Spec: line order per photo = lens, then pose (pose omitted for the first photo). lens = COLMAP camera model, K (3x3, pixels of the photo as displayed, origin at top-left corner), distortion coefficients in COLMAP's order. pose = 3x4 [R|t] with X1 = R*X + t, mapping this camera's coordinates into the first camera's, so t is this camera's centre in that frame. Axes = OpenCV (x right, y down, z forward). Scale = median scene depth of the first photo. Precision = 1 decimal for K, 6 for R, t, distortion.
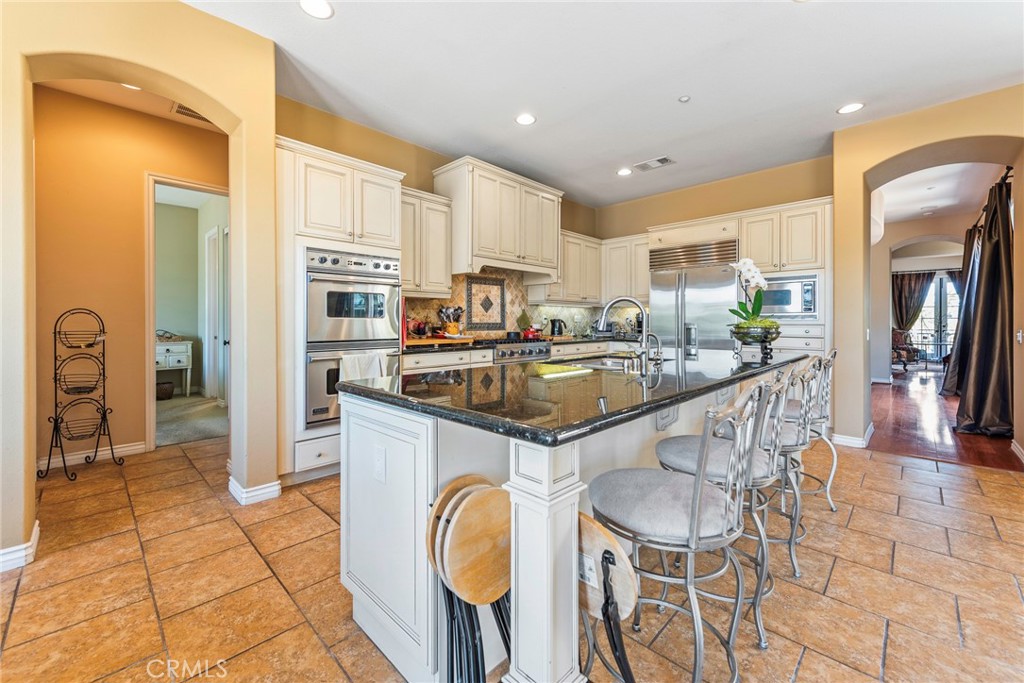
lens RADIAL K [[411.2, 0, 509.1], [0, 411.2, 331.7], [0, 0, 1]] dist [0.005268, -0.001170]
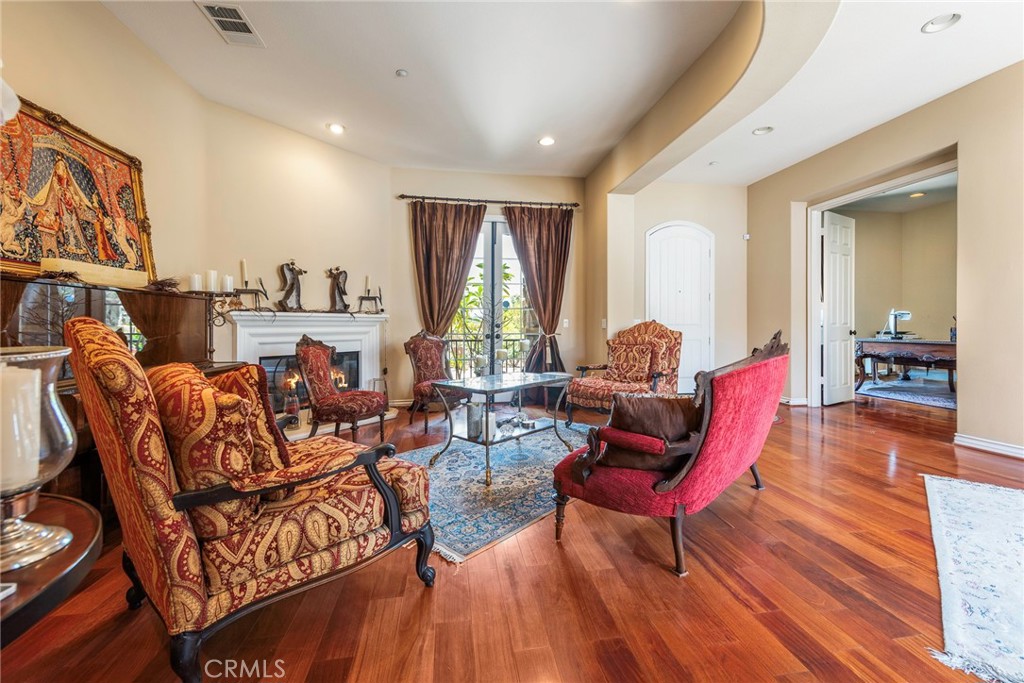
lens RADIAL K [[411.2, 0, 527.3], [0, 411.2, 325.7], [0, 0, 1]] dist [0.005268, -0.001170]
pose [[0.579936, -0.001464, 0.814661, 0.074129], [0.014966, 0.999849, -0.008856, -0.000974], [-0.814525, 0.017328, 0.579870, 0.075476]]
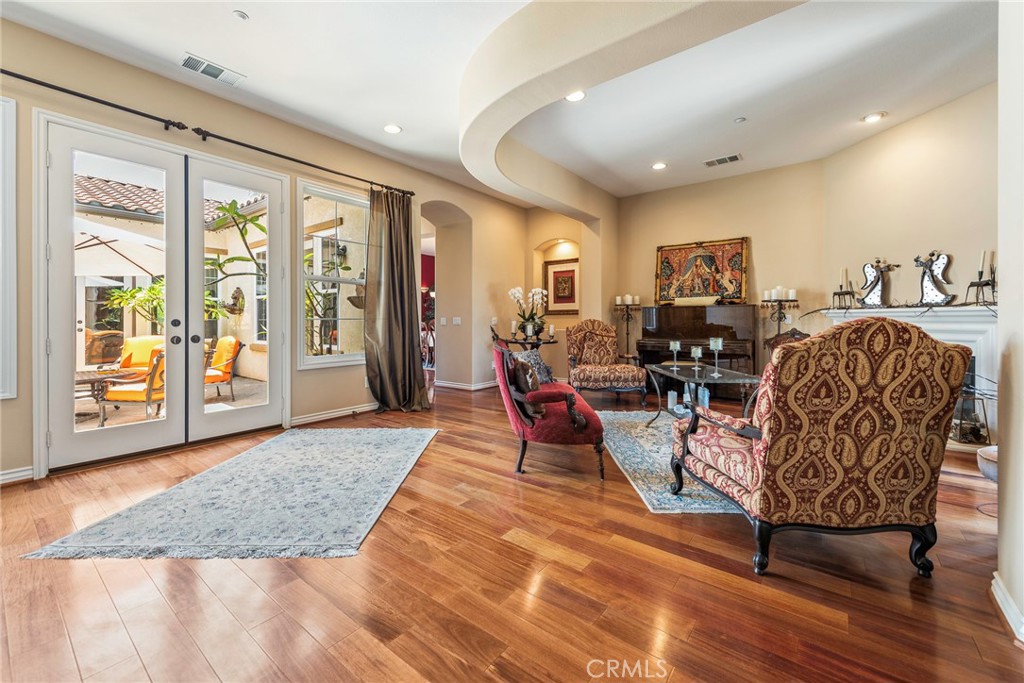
lens RADIAL K [[411.2, 0, 515.3], [0, 411.2, 321.7], [0, 0, 1]] dist [0.005268, -0.001170]
pose [[0.112540, 0.008761, -0.993609, 0.127806], [-0.013997, 0.999876, 0.007231, -0.001361], [0.993549, 0.013093, 0.112649, 0.075759]]
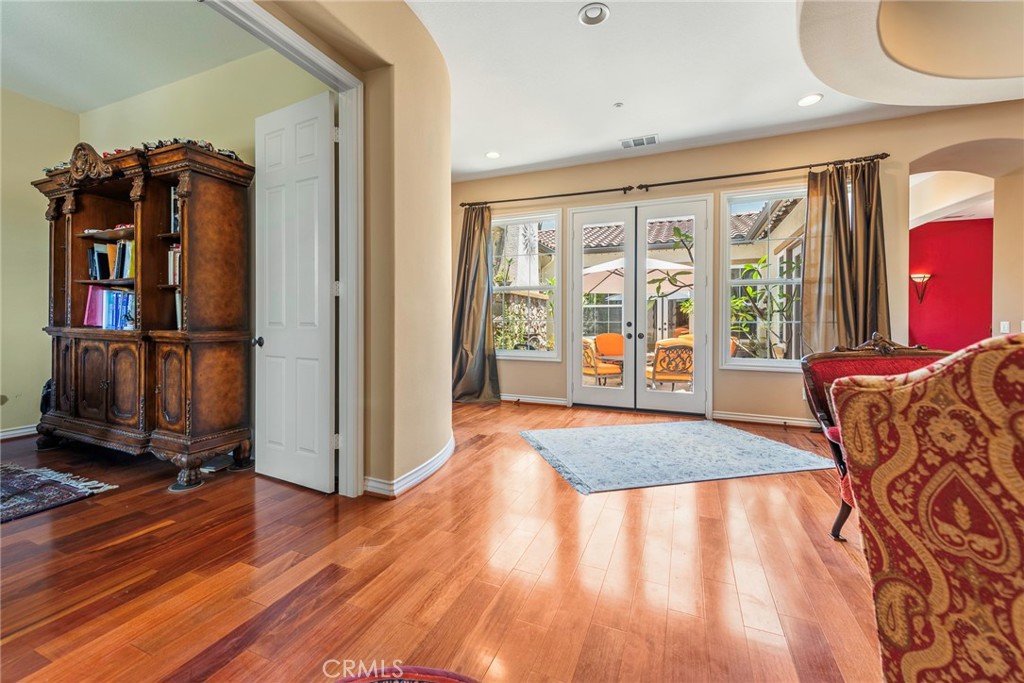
lens RADIAL K [[411.2, 0, 512.5], [0, 411.2, 325.6], [0, 0, 1]] dist [0.005268, -0.001170]
pose [[-0.938955, -0.001244, -0.344038, 0.121718], [-0.009708, 0.999691, 0.022880, -0.001423], [0.343903, 0.024824, -0.938677, 0.091627]]
